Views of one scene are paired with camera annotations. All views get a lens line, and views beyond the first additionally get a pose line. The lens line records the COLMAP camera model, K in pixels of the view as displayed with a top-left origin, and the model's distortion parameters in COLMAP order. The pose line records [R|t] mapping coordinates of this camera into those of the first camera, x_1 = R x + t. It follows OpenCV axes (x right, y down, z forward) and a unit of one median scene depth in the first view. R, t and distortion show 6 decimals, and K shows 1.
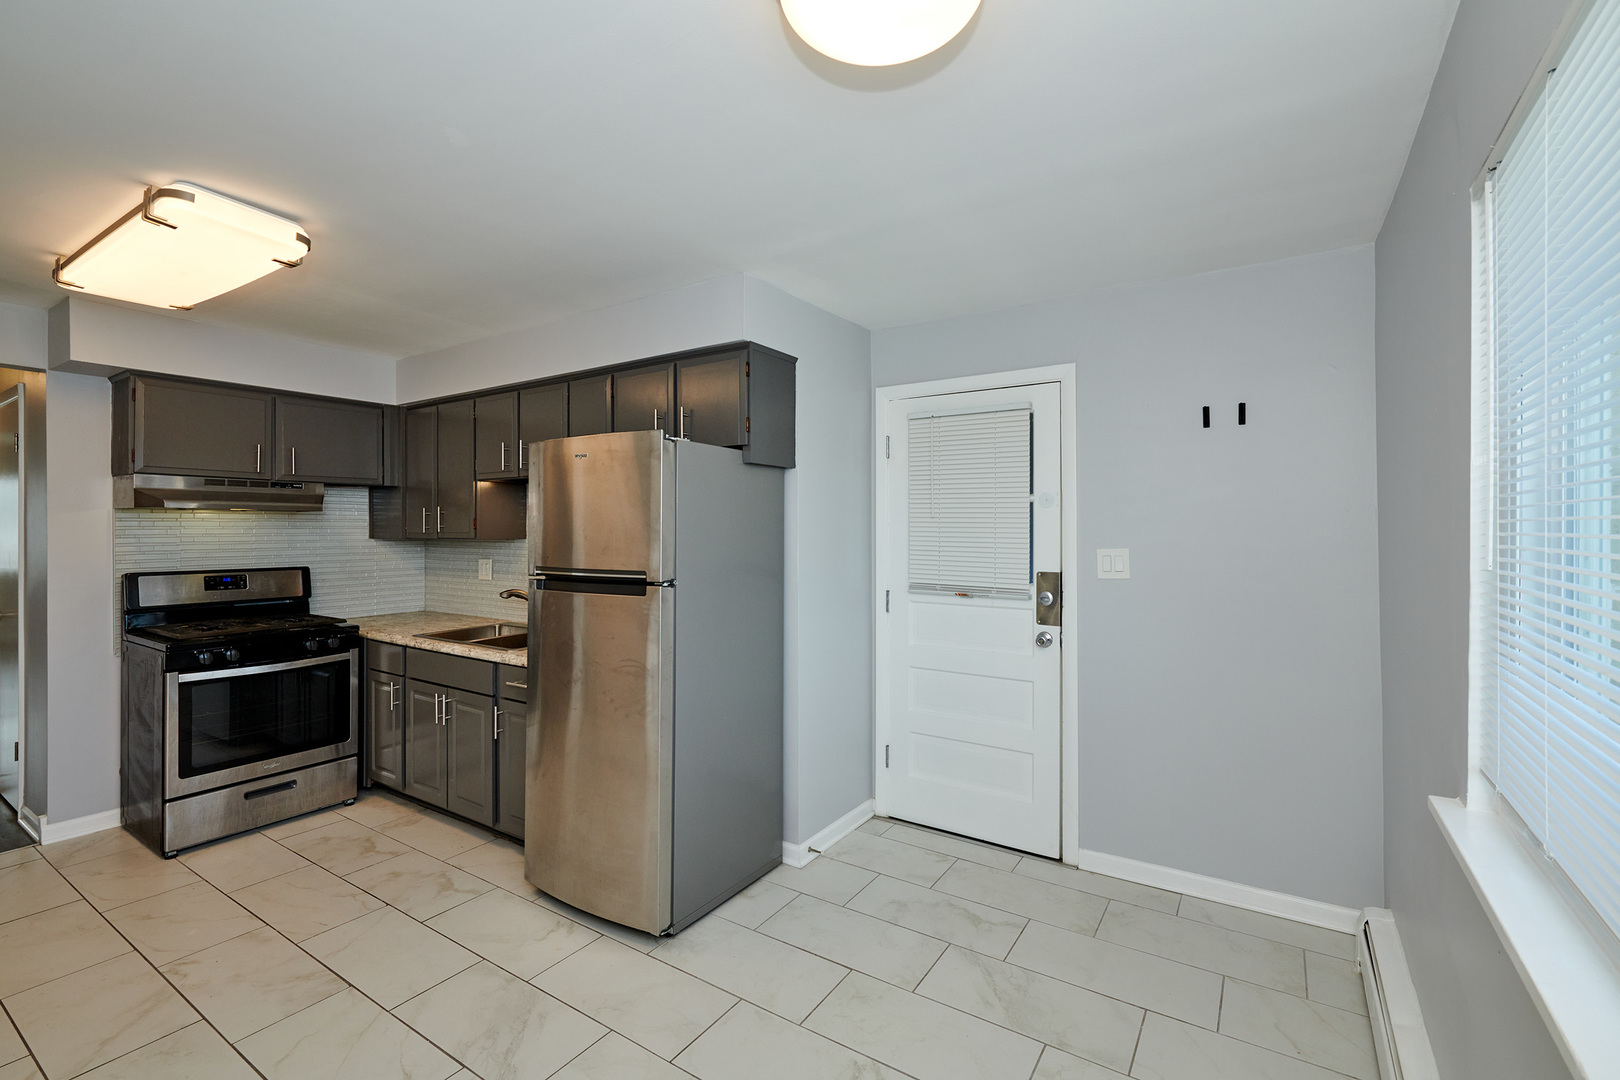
lens RADIAL K [[707.0, 0, 810.7], [0, 707.0, 530.6], [0, 0, 1]] dist [0.000251, 0.000400]
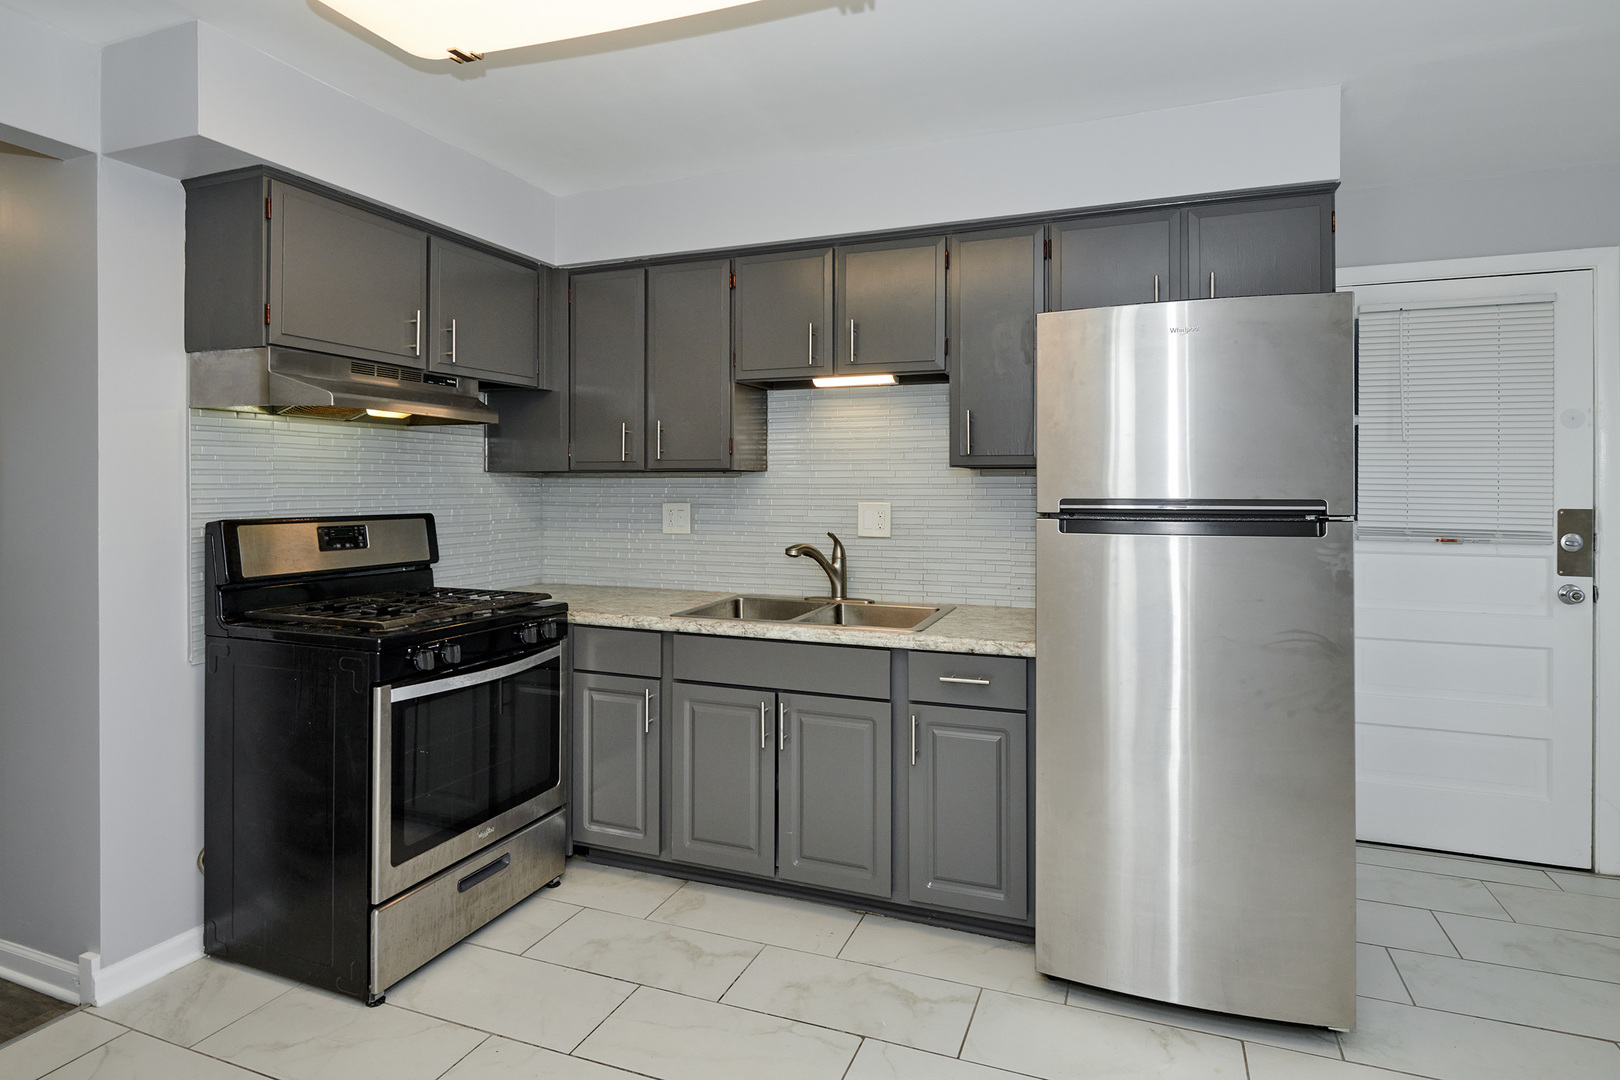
lens RADIAL K [[875.0, 0, 812.5], [0, 875.0, 490.8], [0, 0, 1]] dist [-0.002444, -0.001490]
pose [[0.978234, 0.001023, 0.207502, -0.638123], [-0.001312, 0.999998, 0.001253, 0.034453], [-0.207501, -0.001498, 0.978234, 0.199868]]
